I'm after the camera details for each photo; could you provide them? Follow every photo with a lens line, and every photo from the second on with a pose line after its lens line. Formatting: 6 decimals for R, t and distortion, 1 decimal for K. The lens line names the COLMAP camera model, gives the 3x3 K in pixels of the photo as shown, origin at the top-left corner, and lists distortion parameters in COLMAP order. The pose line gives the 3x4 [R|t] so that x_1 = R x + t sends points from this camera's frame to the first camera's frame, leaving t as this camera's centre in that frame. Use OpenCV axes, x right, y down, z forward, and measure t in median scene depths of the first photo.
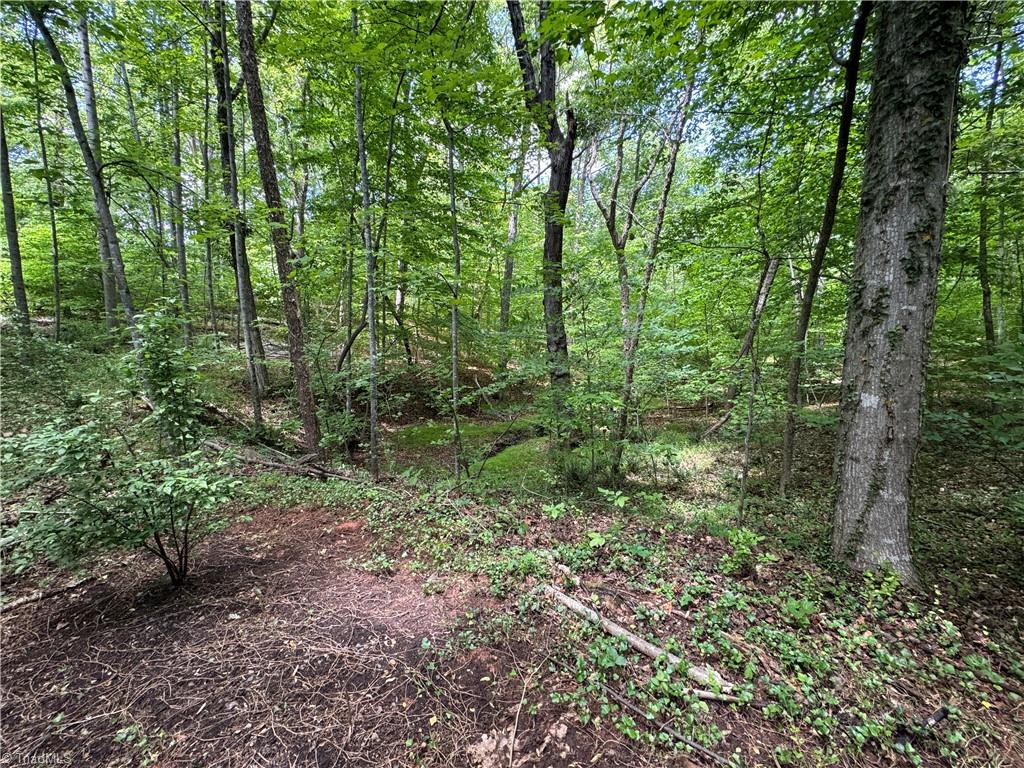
lens RADIAL K [[407.6, 0, 513.6], [0, 407.6, 381.6], [0, 0, 1]] dist [-0.001730, -0.000336]
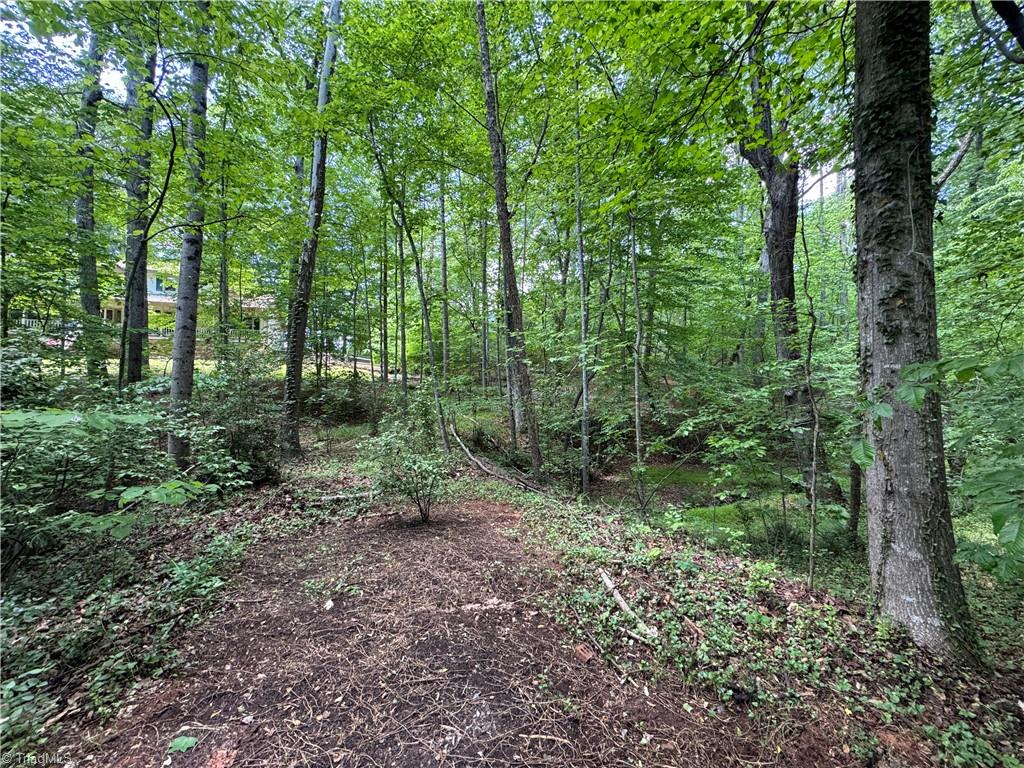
lens RADIAL K [[407.6, 0, 513.6], [0, 407.6, 381.6], [0, 0, 1]] dist [-0.001730, -0.000336]
pose [[0.806870, -0.024755, -0.590210, 0.760439], [-0.036581, 0.995110, -0.091748, -0.006747], [0.589595, 0.095619, 0.802019, -0.415934]]
